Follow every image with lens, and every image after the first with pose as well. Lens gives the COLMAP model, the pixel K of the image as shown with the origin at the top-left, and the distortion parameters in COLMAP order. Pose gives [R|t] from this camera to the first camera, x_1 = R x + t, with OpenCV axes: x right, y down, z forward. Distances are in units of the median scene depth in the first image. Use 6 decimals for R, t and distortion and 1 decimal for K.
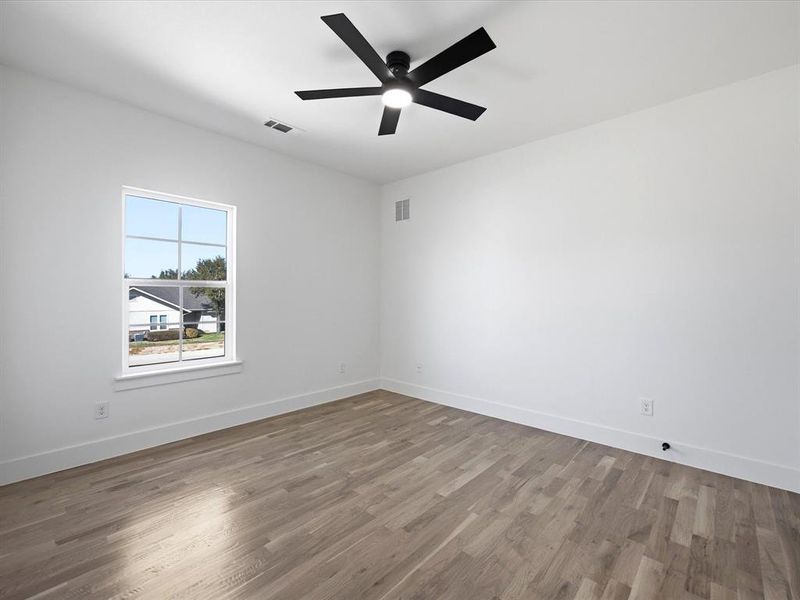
lens RADIAL K [[346.7, 0, 399.1], [0, 346.7, 295.6], [0, 0, 1]] dist [0.001426, 0.000696]
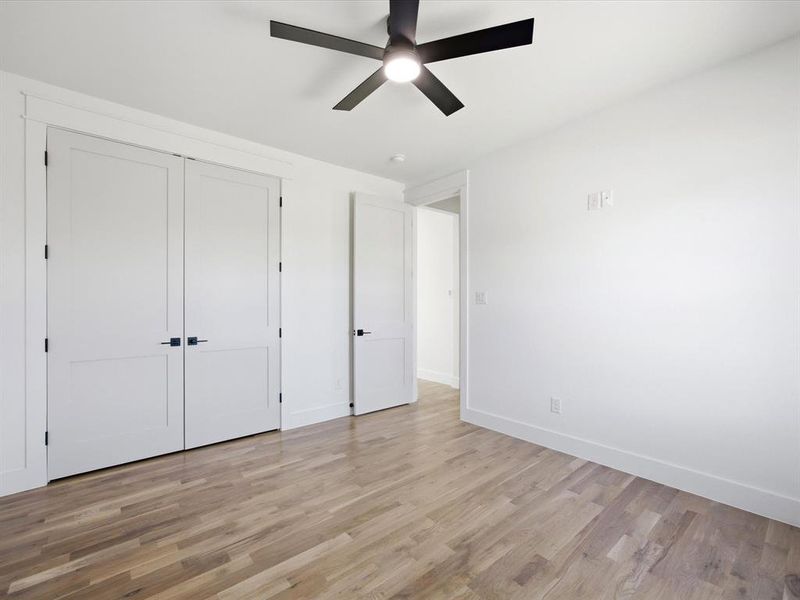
lens RADIAL K [[346.7, 0, 401.2], [0, 346.7, 299.2], [0, 0, 1]] dist [0.001426, 0.000696]
pose [[-0.993180, -0.002830, 0.116557, -0.106942], [-0.003444, 0.999981, -0.005068, -0.003232], [-0.116540, -0.005435, -0.993171, 1.881734]]
